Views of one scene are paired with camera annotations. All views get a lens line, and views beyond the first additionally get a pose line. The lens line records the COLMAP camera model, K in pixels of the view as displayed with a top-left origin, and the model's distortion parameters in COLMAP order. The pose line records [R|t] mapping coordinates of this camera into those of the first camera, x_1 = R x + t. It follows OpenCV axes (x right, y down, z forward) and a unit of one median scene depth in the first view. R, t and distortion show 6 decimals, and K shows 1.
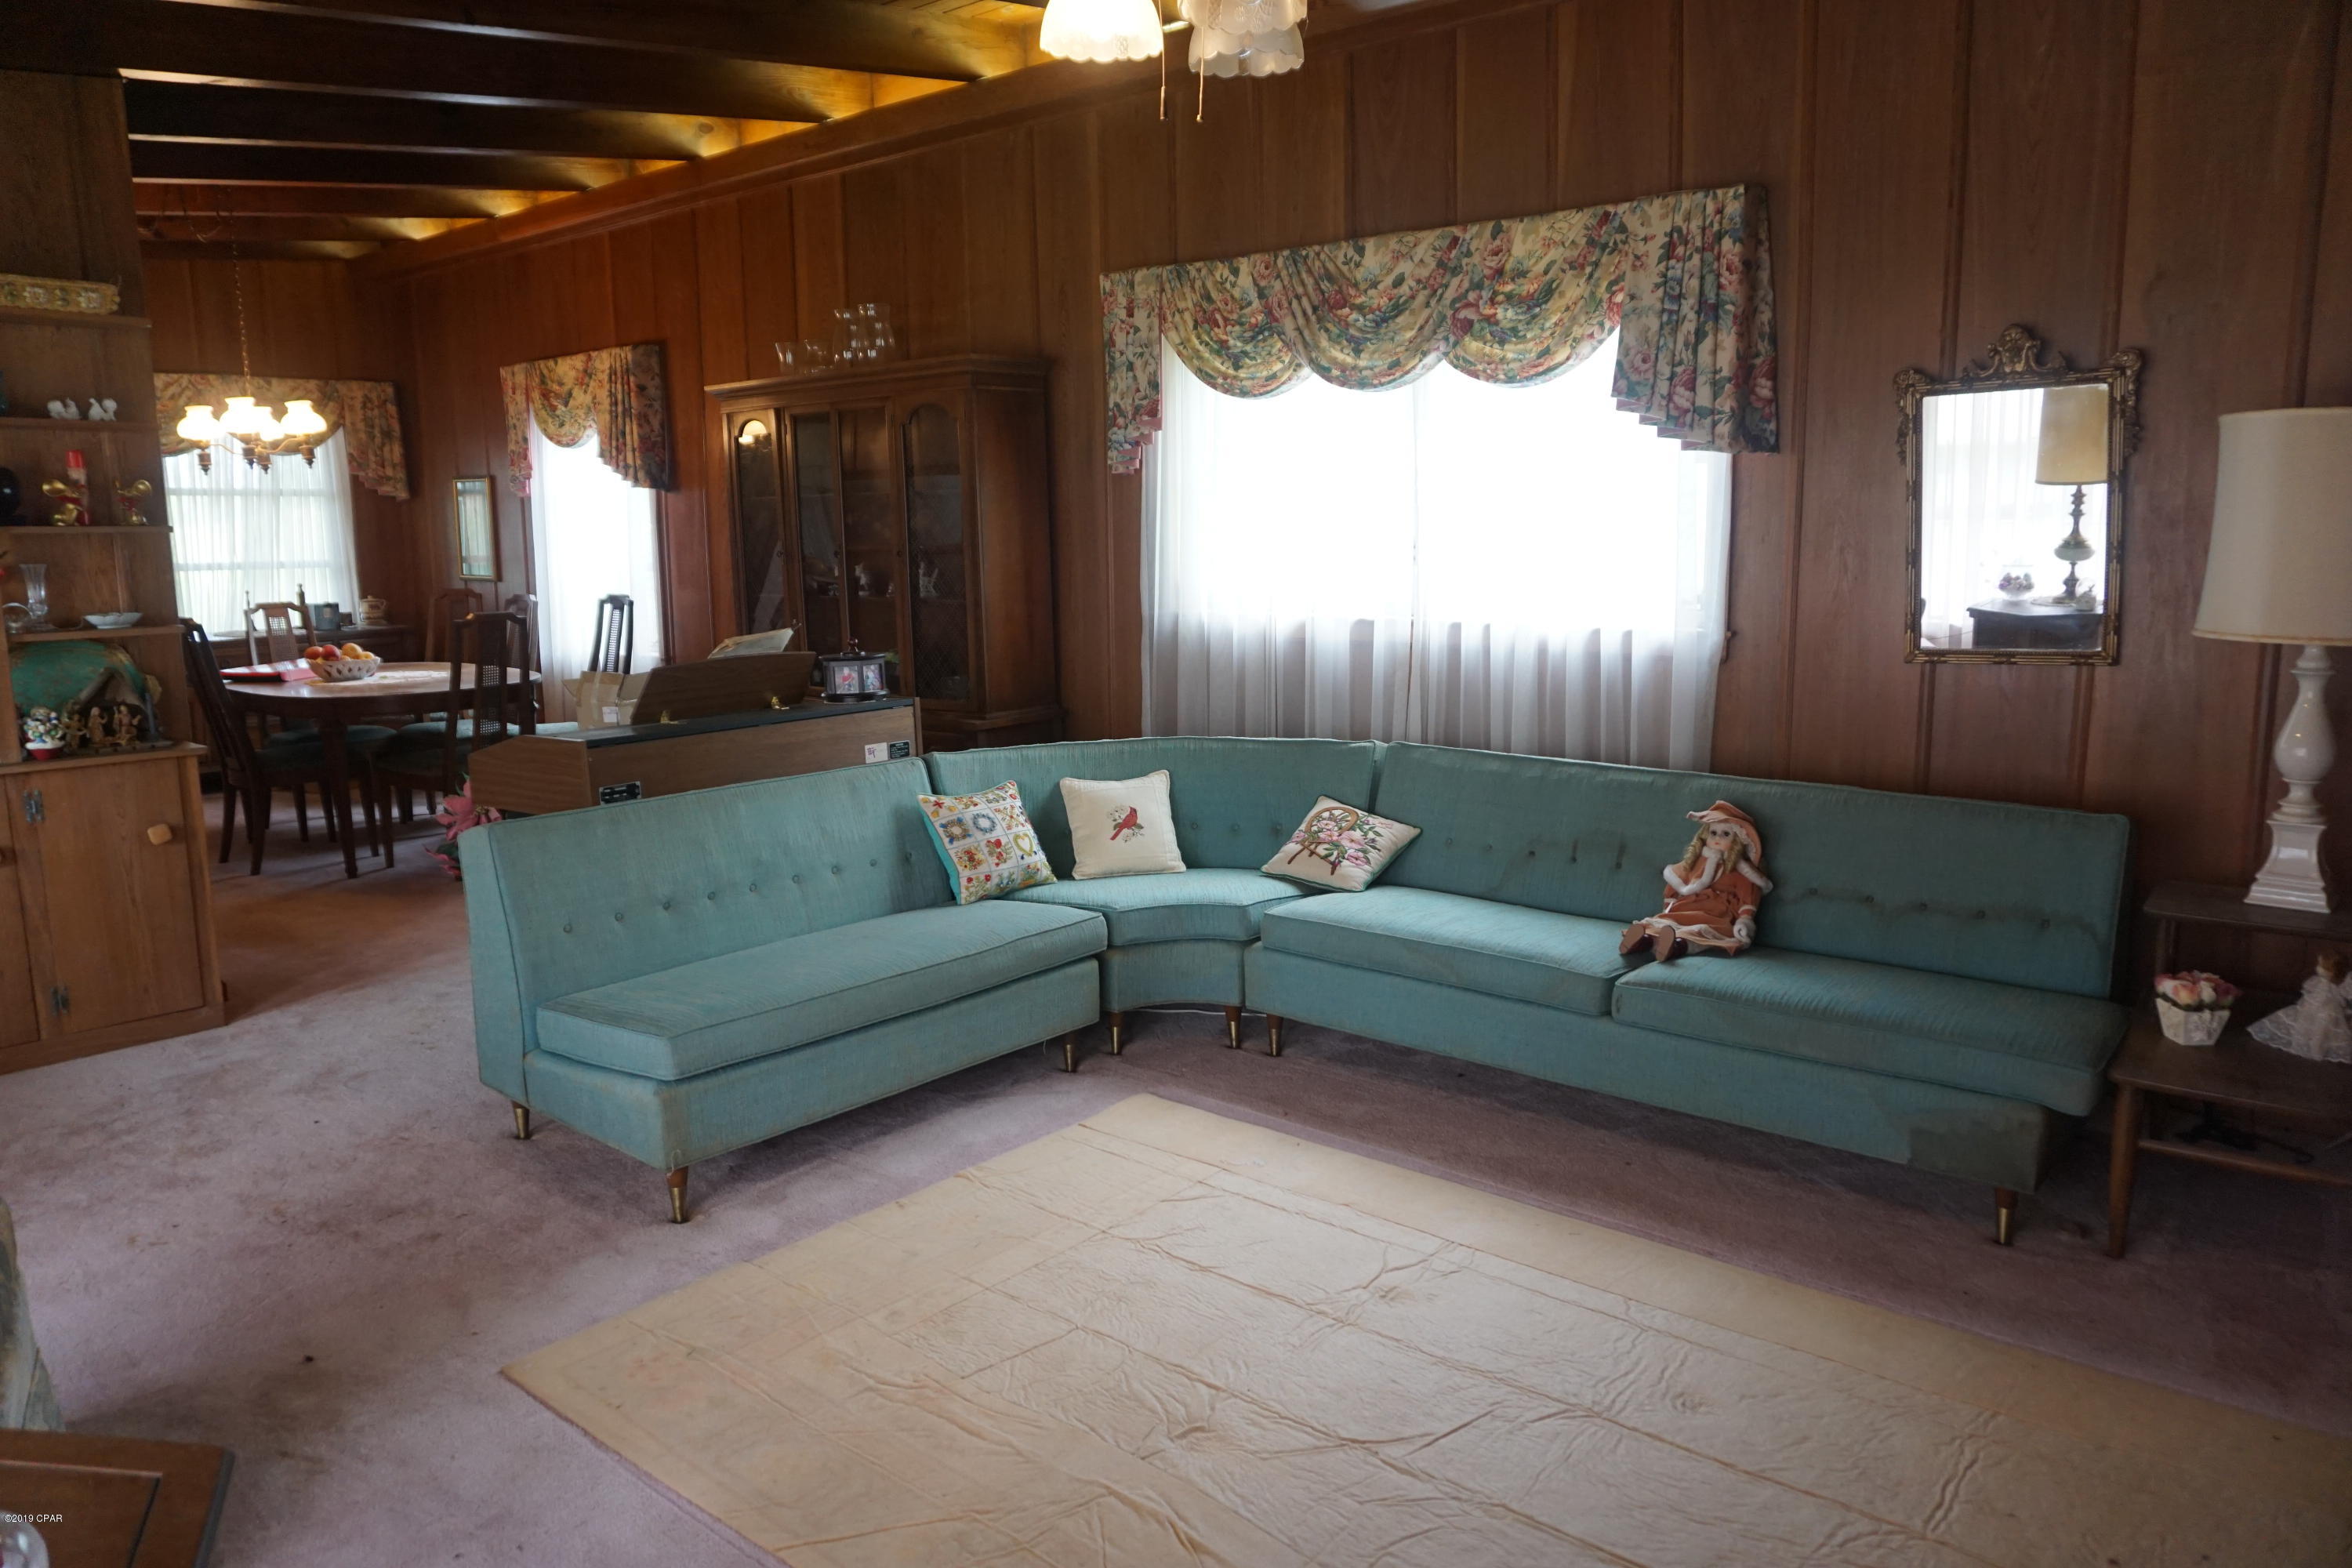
lens RADIAL K [[1589.5, 0, 1167.8], [0, 1589.5, 778.4], [0, 0, 1]] dist [-0.053880, 0.036058]
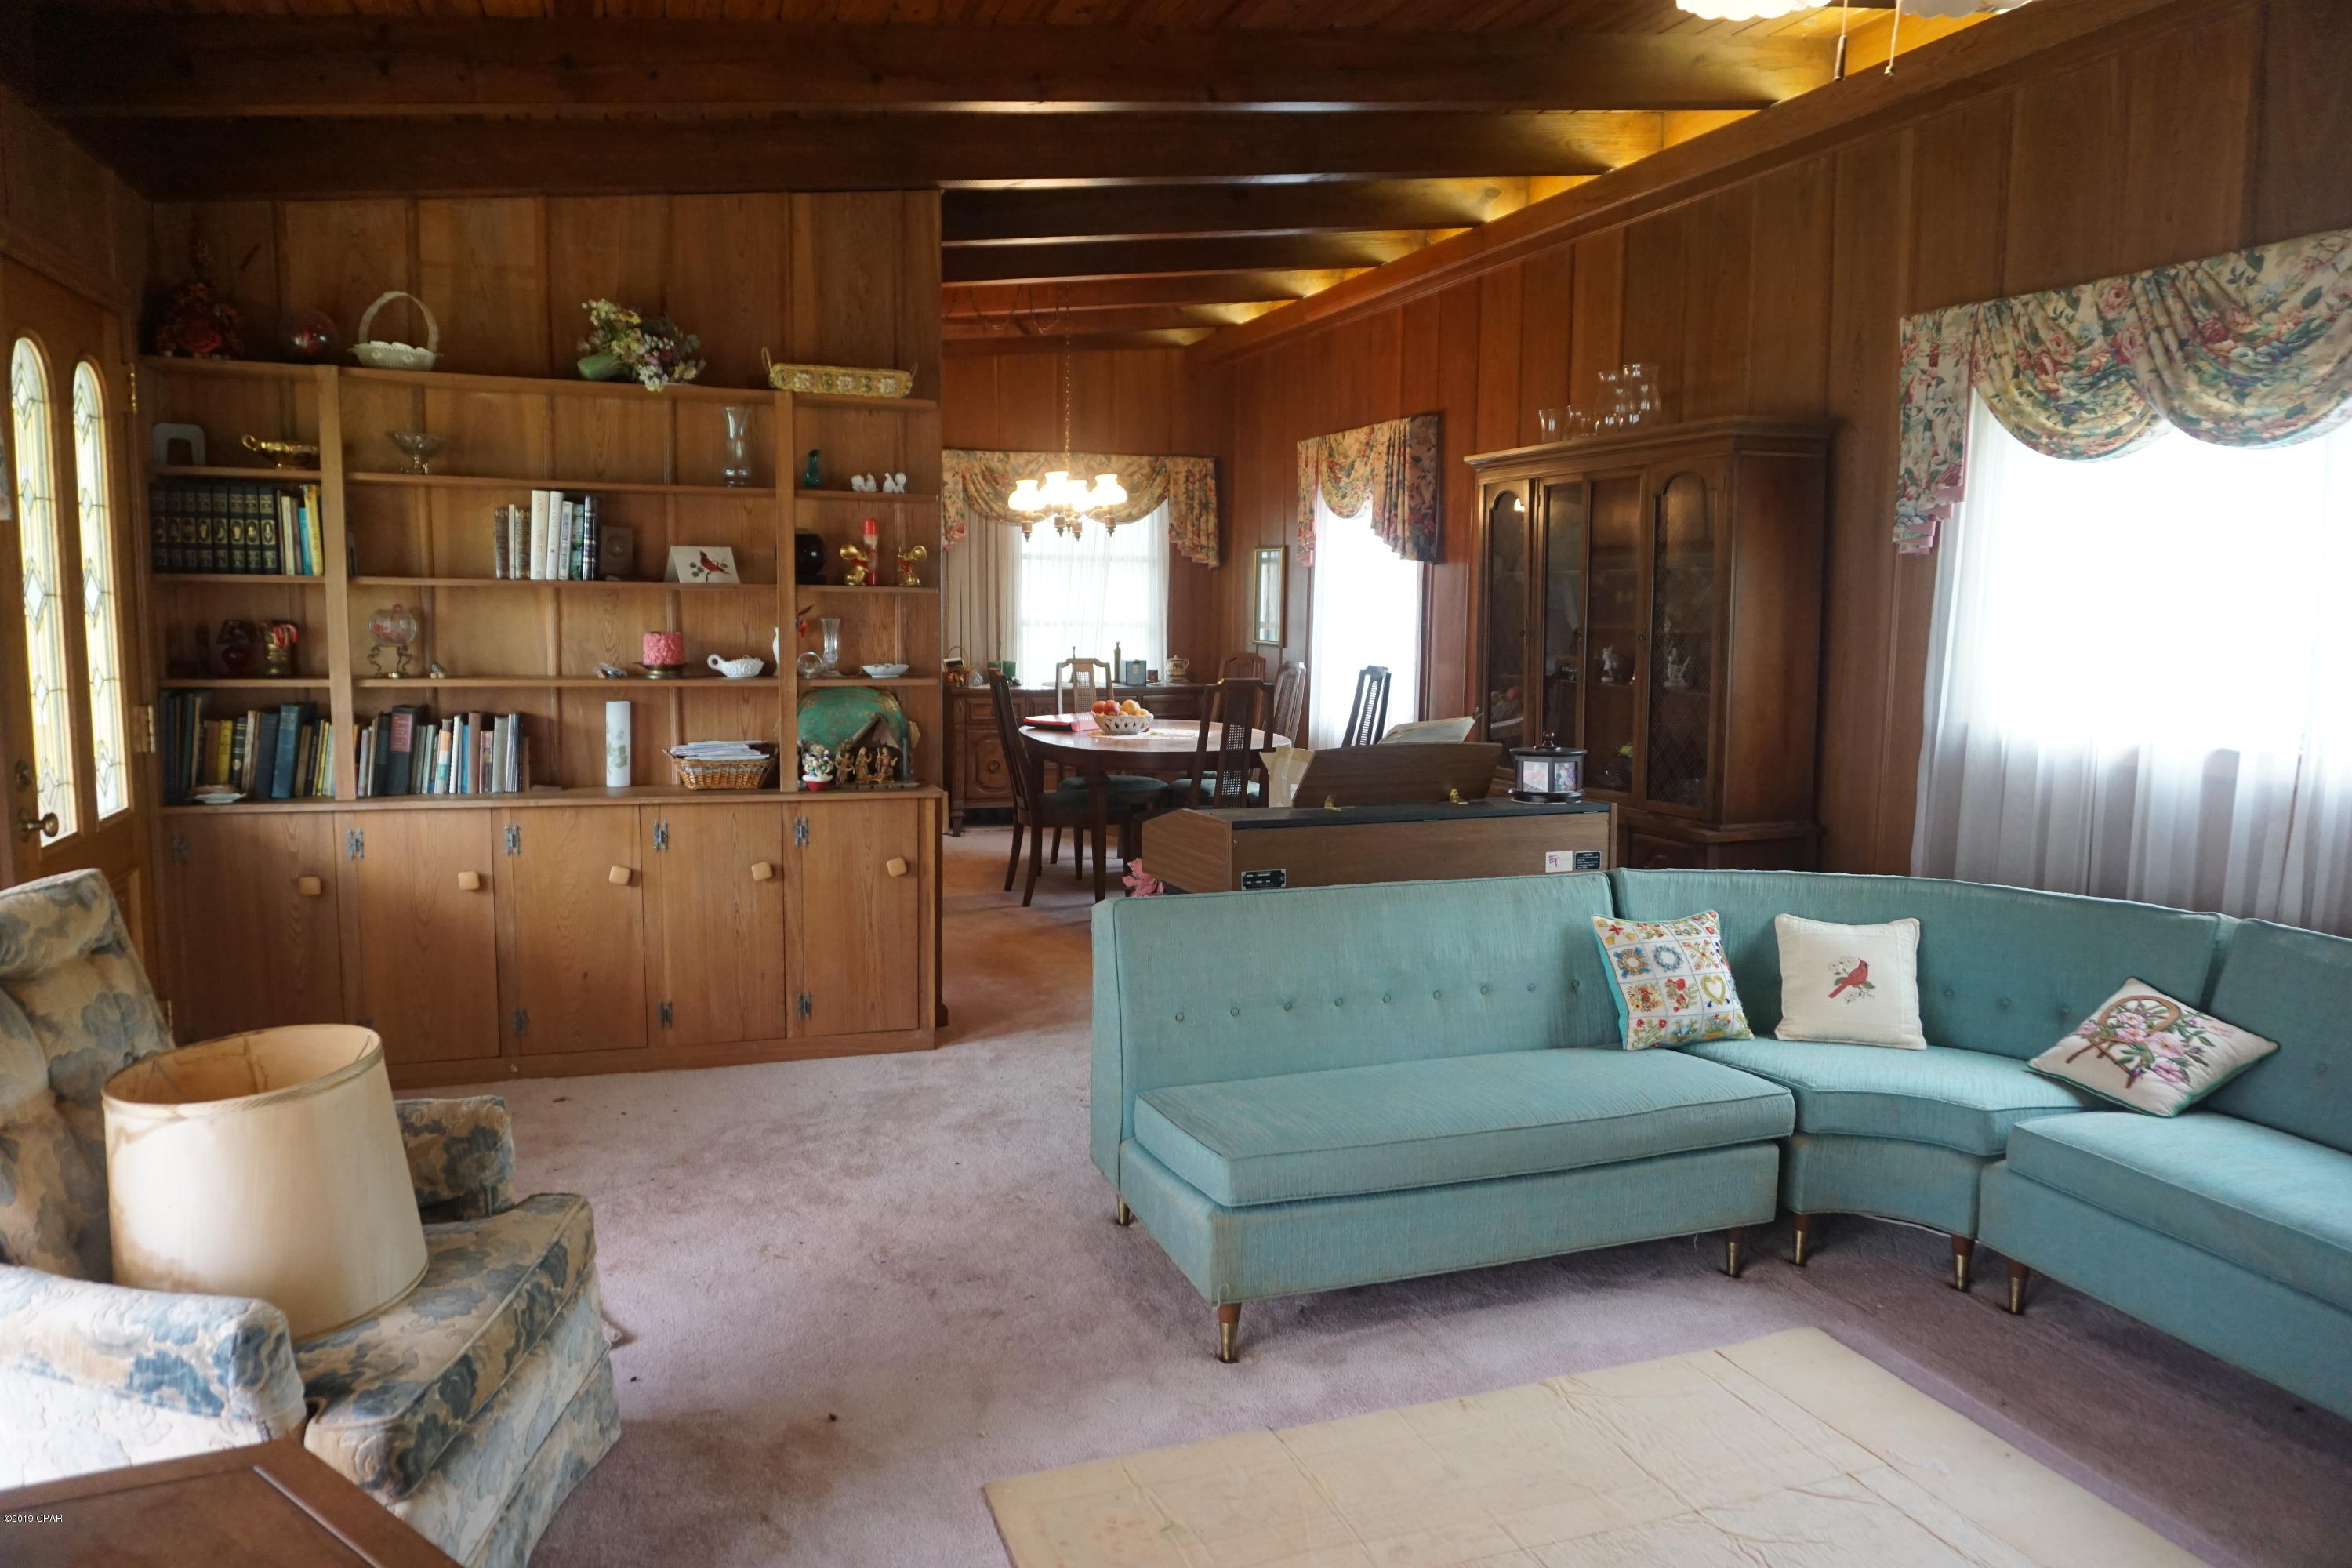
lens RADIAL K [[1589.5, 0, 1167.8], [0, 1589.5, 778.4], [0, 0, 1]] dist [-0.053880, 0.036058]
pose [[0.865469, 0.079166, -0.494669, 0.052514], [-0.101422, 0.994676, -0.018262, -0.020455], [0.490589, 0.065976, 0.868890, 0.101571]]
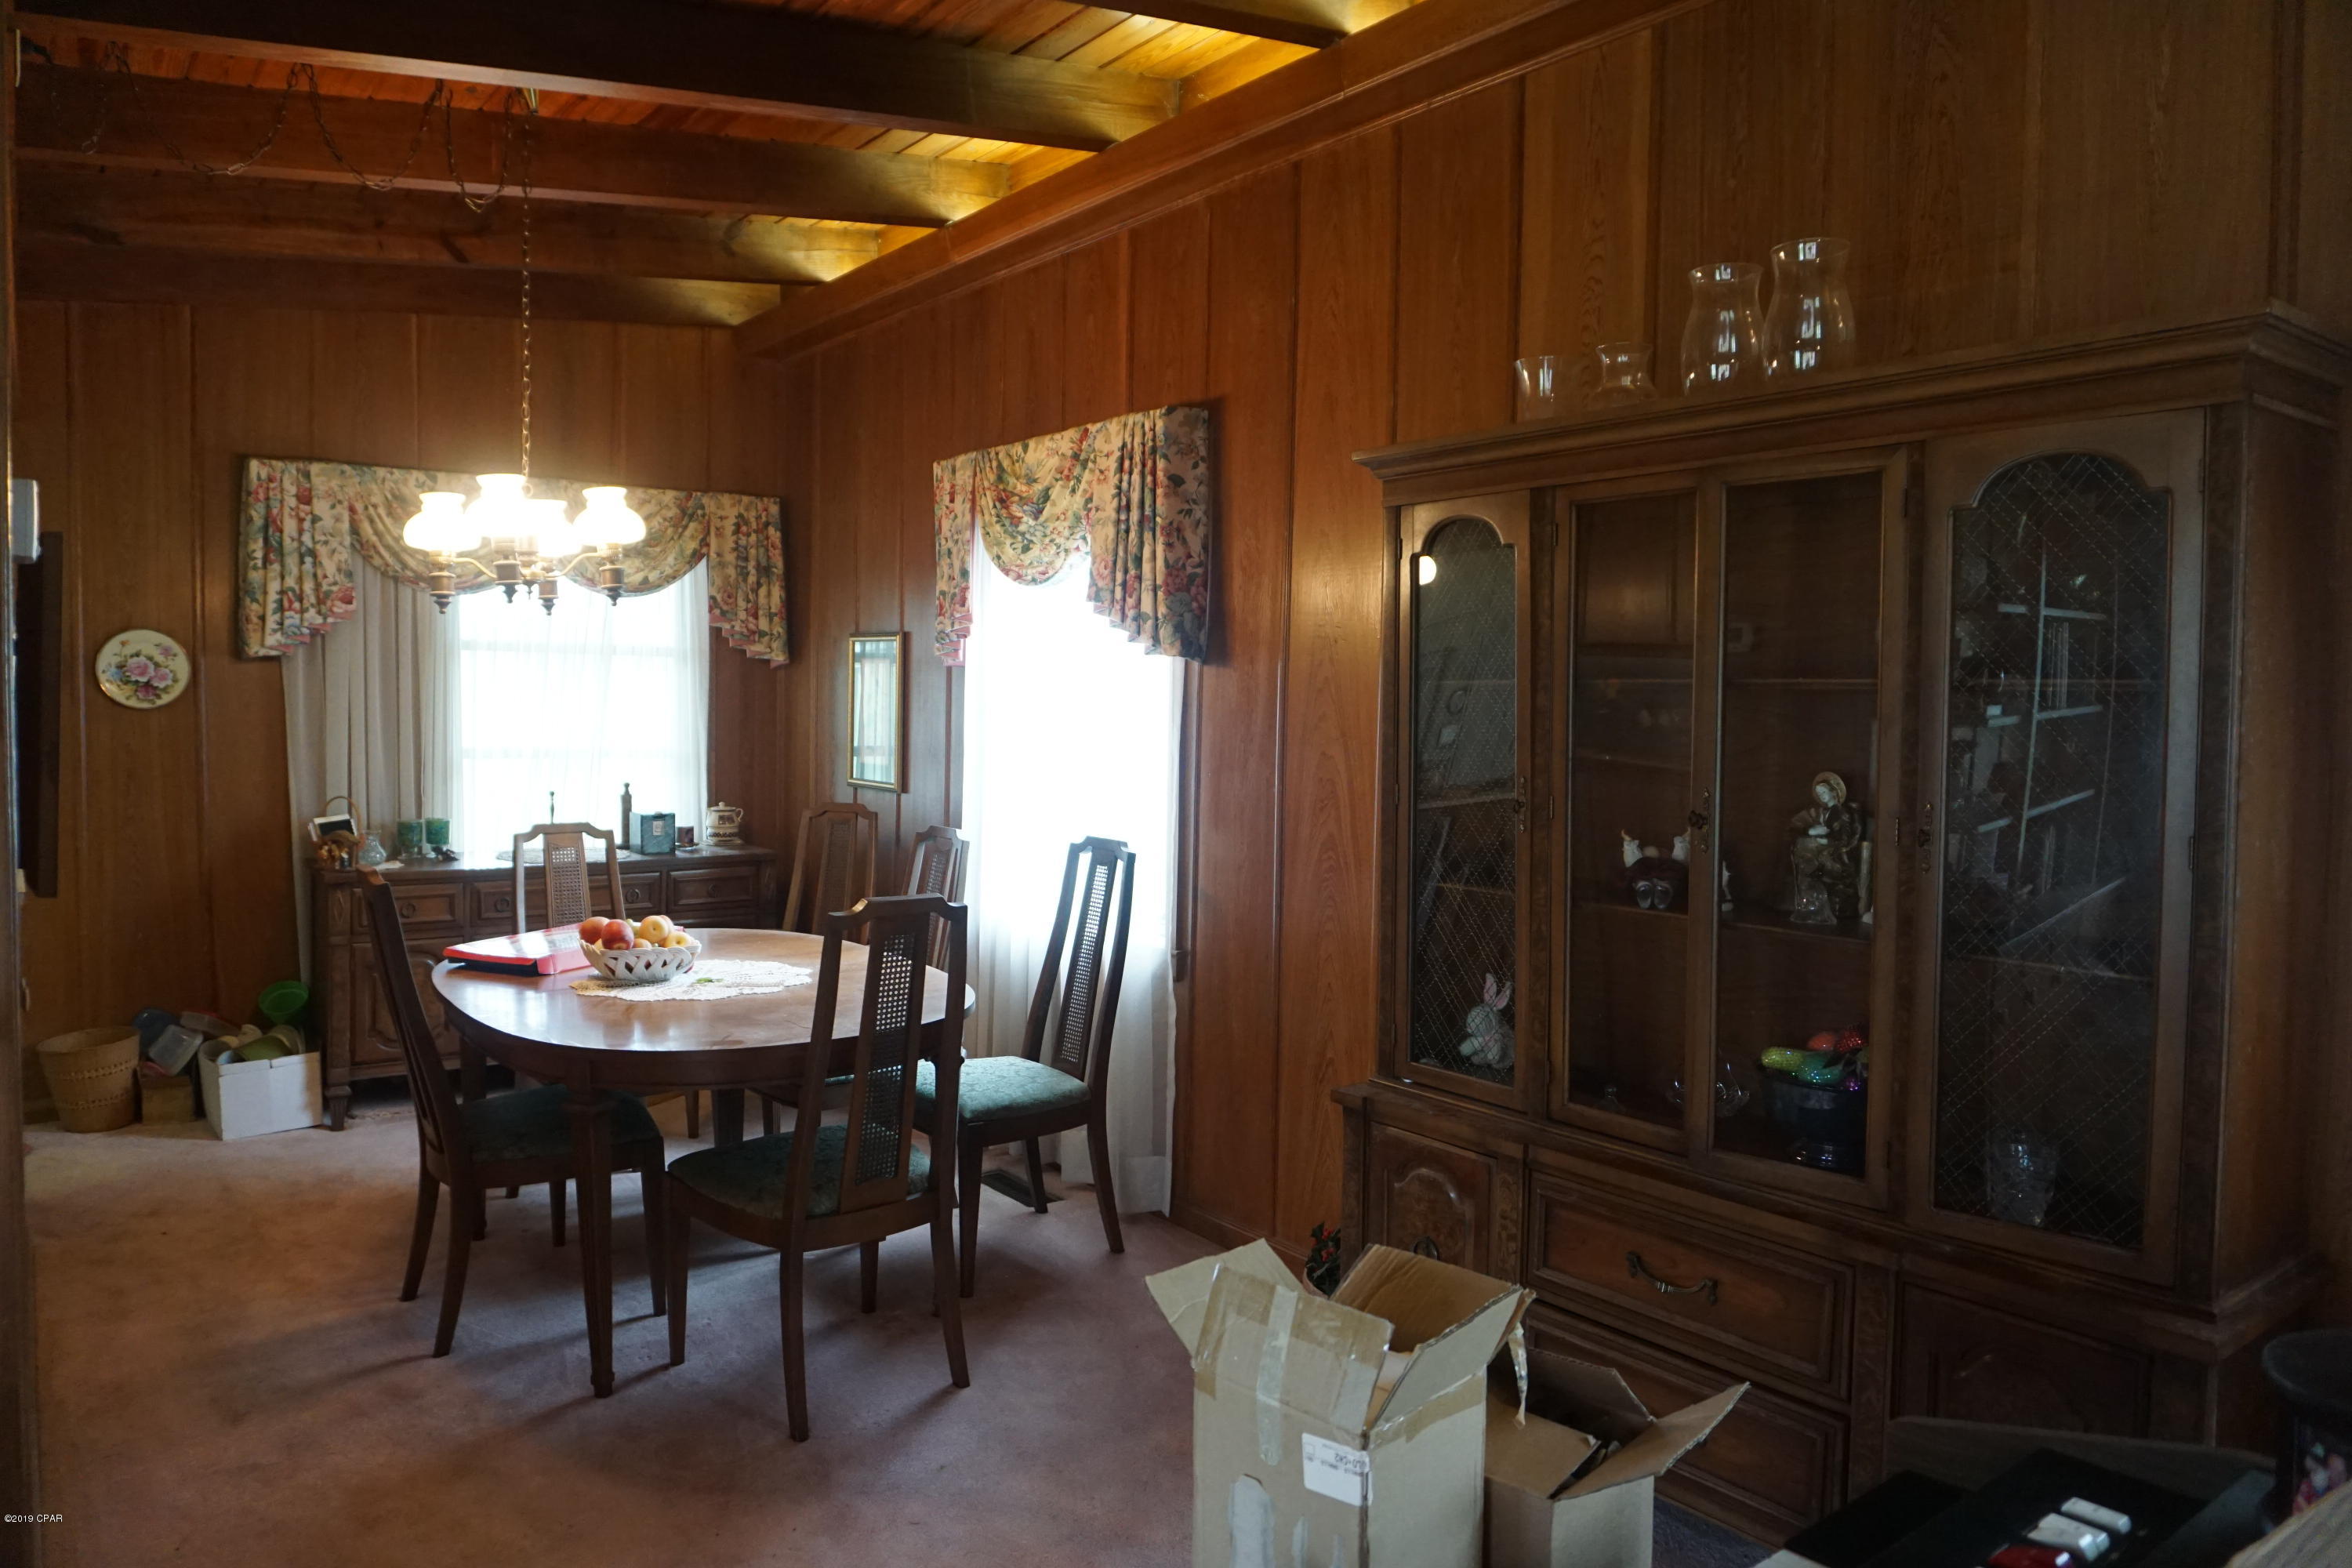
lens RADIAL K [[1589.5, 0, 1167.8], [0, 1589.5, 778.4], [0, 0, 1]] dist [-0.053880, 0.036058]
pose [[0.975161, 0.037820, -0.218242, -0.285554], [-0.062047, 0.992509, -0.105243, -0.111712], [0.212627, 0.116170, 0.970203, 0.629678]]
